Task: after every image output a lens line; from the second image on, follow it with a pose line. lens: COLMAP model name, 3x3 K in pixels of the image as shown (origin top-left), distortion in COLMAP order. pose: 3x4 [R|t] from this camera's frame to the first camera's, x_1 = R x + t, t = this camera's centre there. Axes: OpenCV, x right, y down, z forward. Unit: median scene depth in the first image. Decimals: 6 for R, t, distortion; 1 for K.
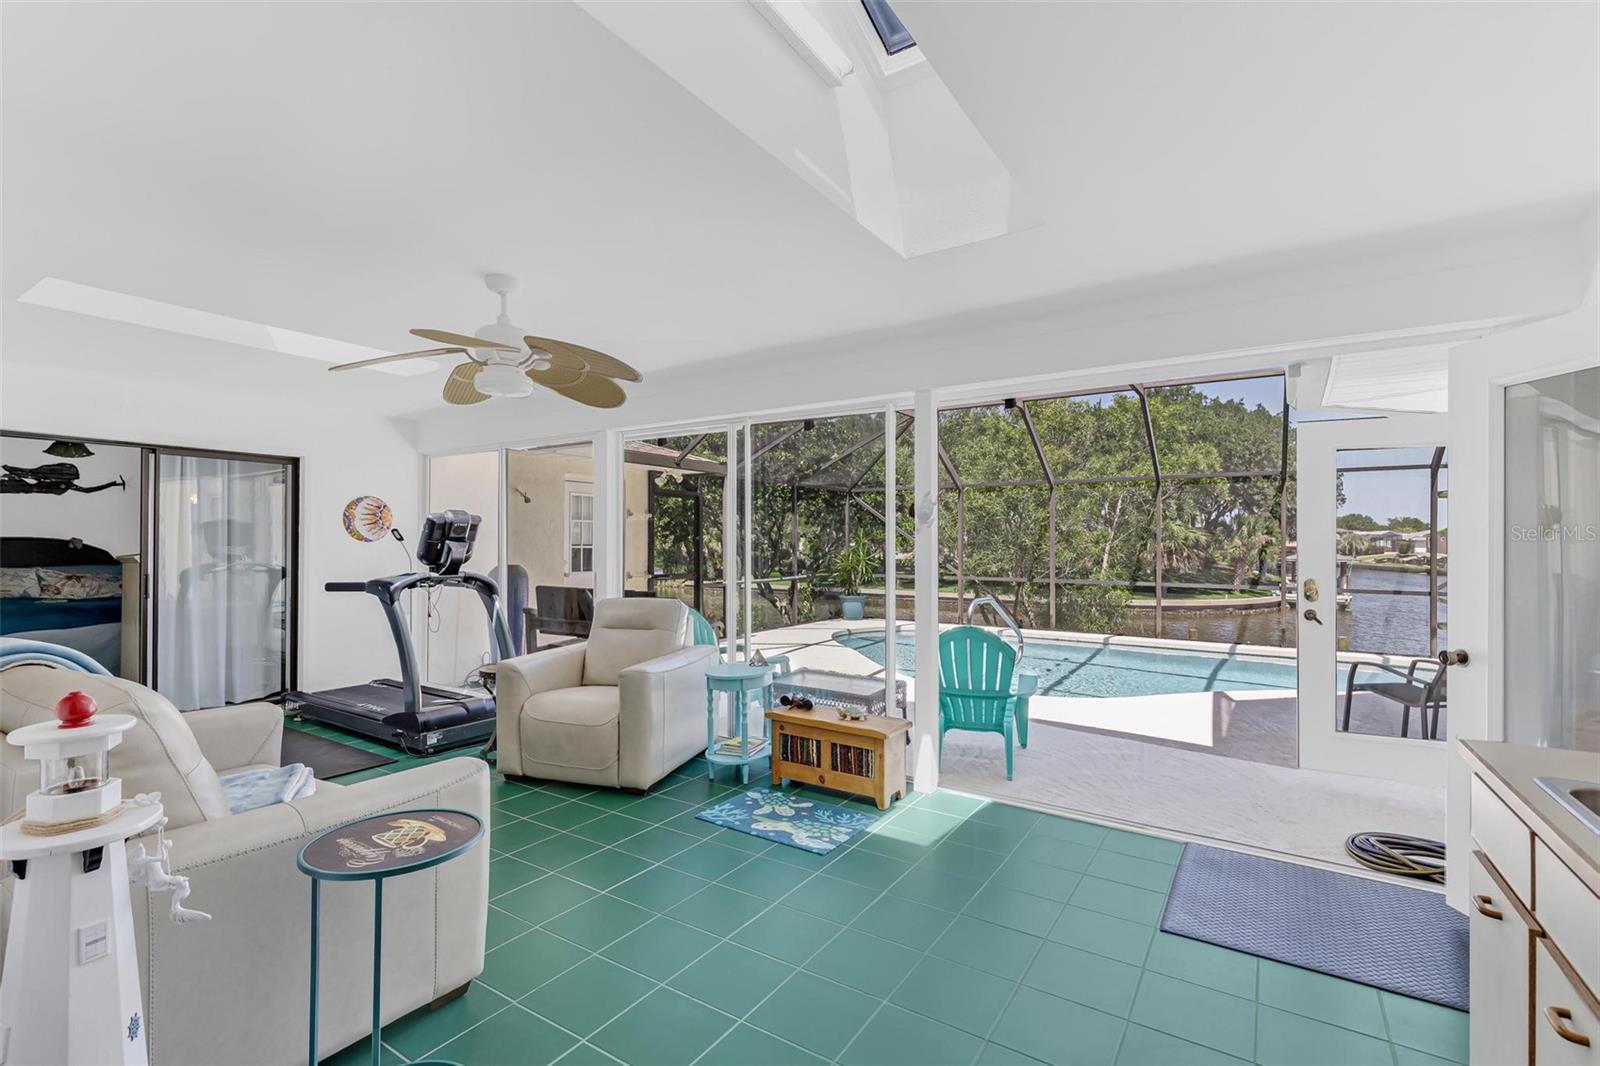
lens RADIAL K [[724.9, 0, 800.4], [0, 724.9, 536.6], [0, 0, 1]] dist [0.003693, 0.000626]
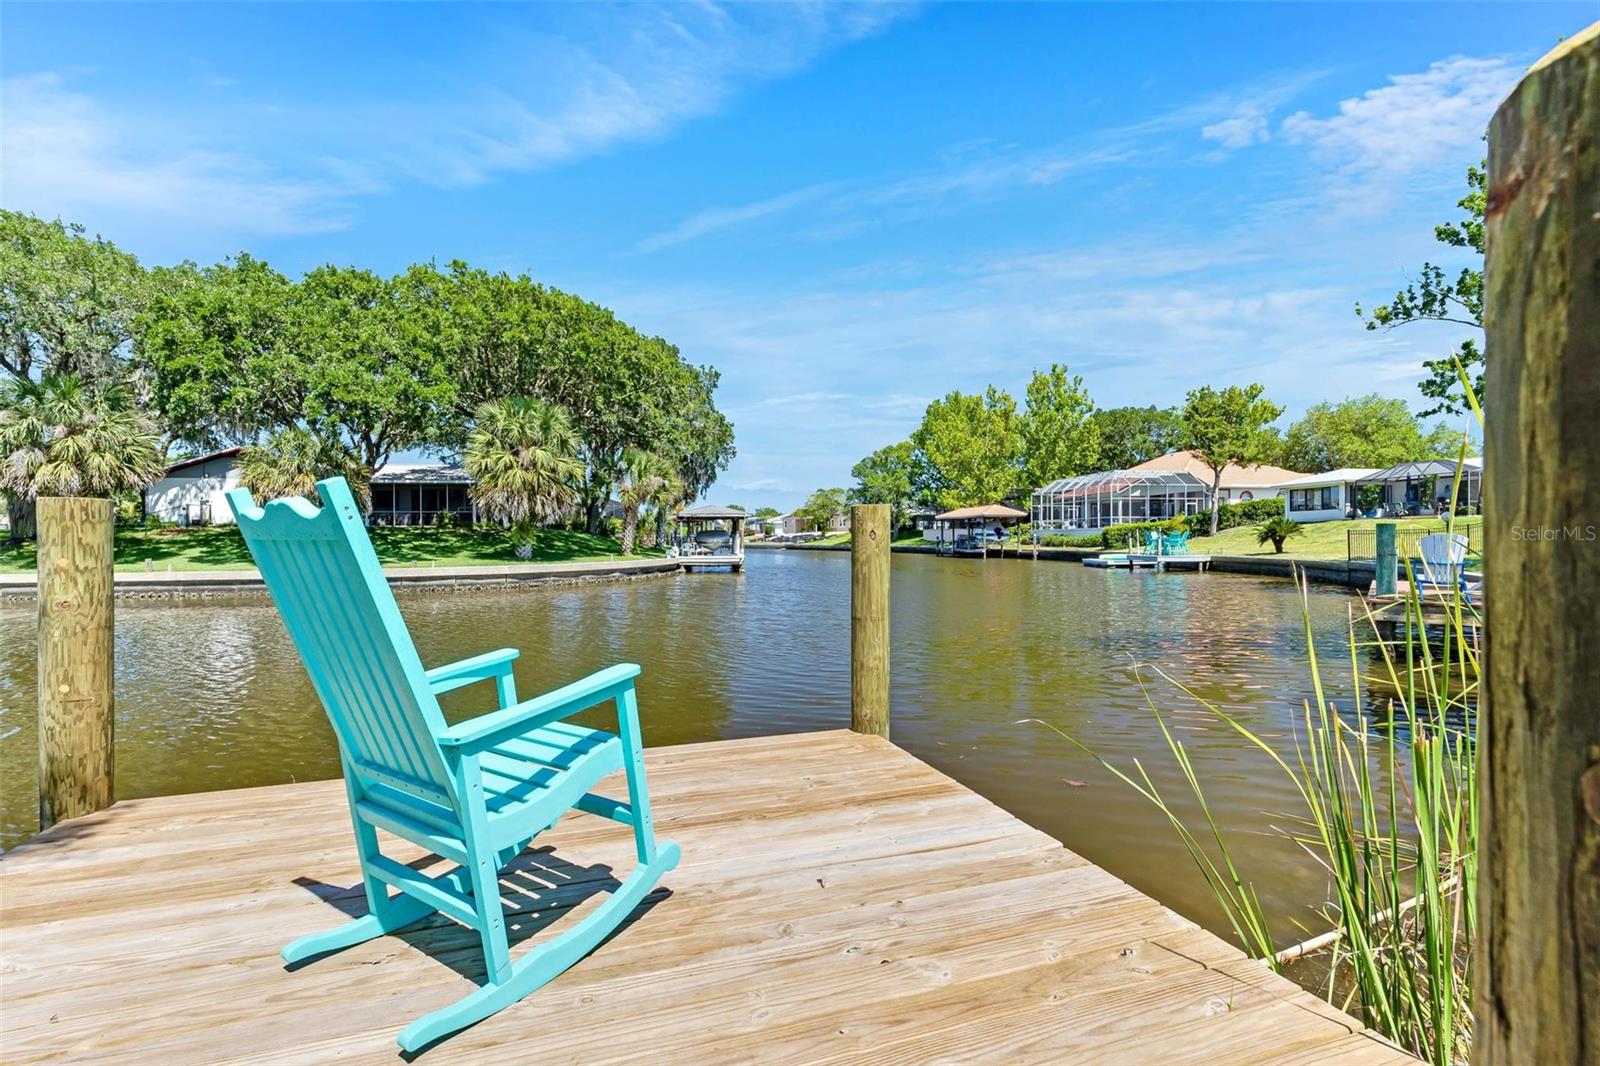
lens RADIAL K [[724.9, 0, 800.4], [0, 724.9, 536.6], [0, 0, 1]] dist [0.003693, 0.000626]
pose [[0.734275, -0.007237, 0.678814, 0.221576], [0.001783, 0.999960, 0.008733, 0.053577], [-0.678850, -0.005203, 0.734259, 0.321719]]
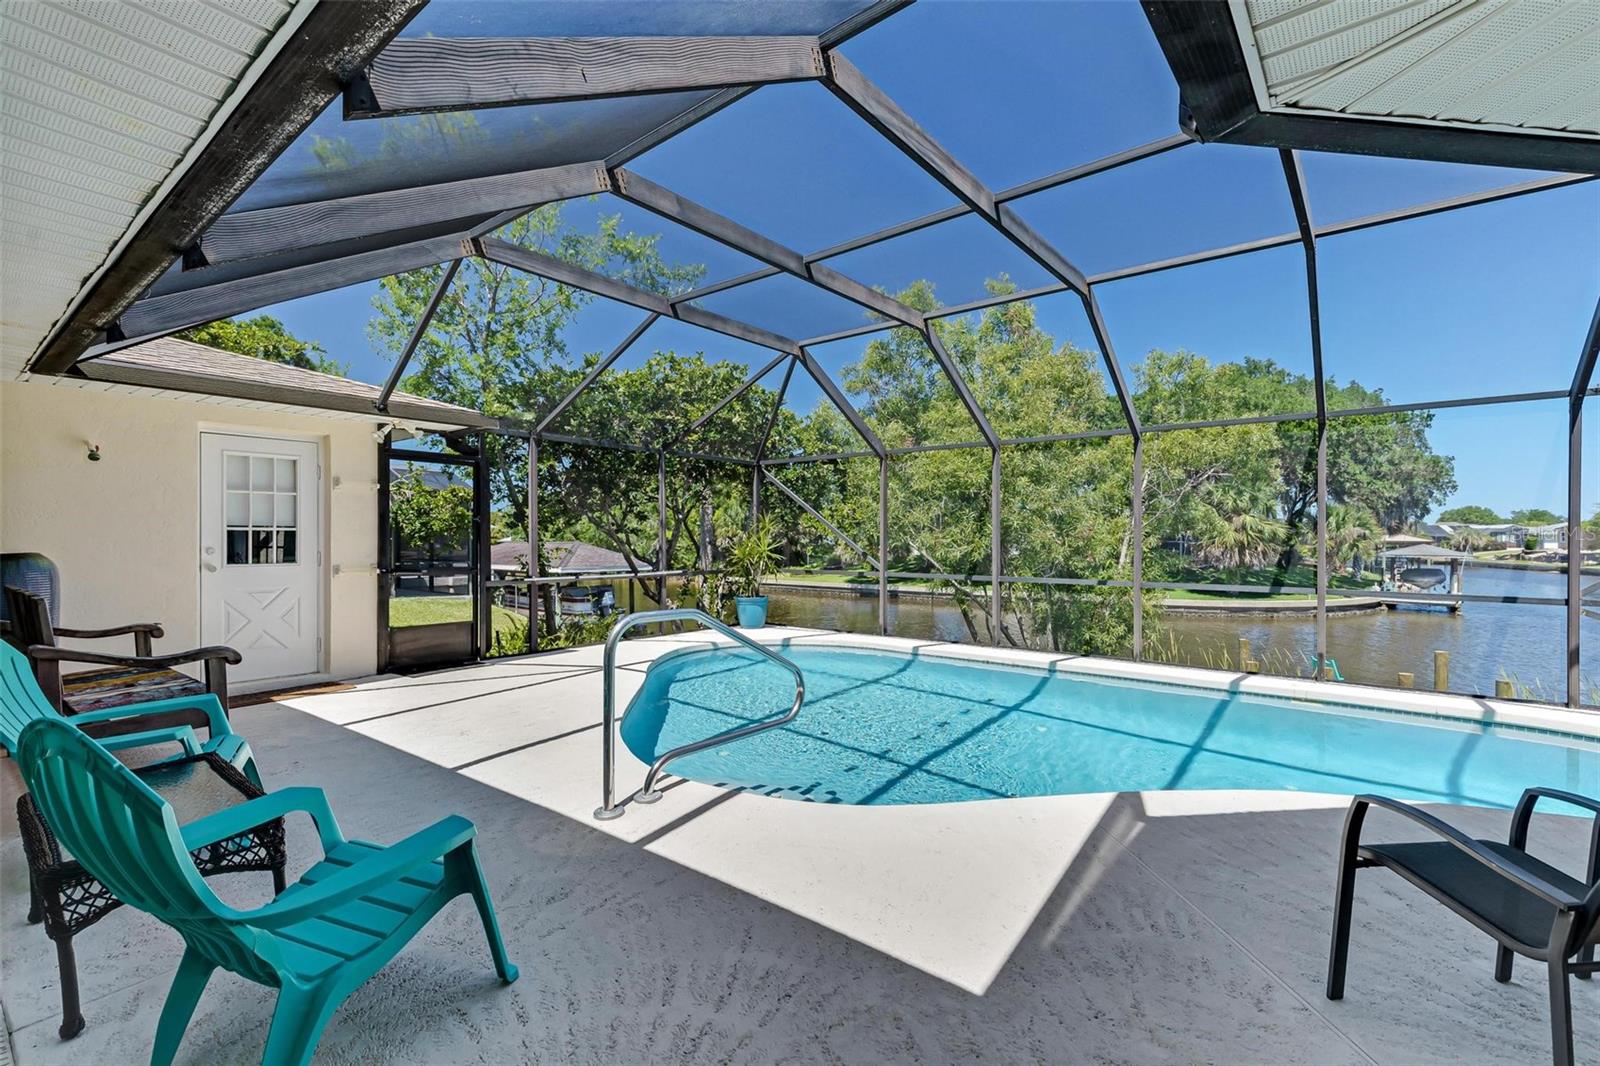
lens RADIAL K [[720.0, 0, 790.1], [0, 720.0, 538.1], [0, 0, 1]] dist [0.000332, 0.000153]
pose [[0.994310, 0.001418, -0.106520, 0.046812], [-0.000394, 0.999953, 0.009637, 0.002652], [0.106528, -0.009540, 0.994264, 0.054658]]
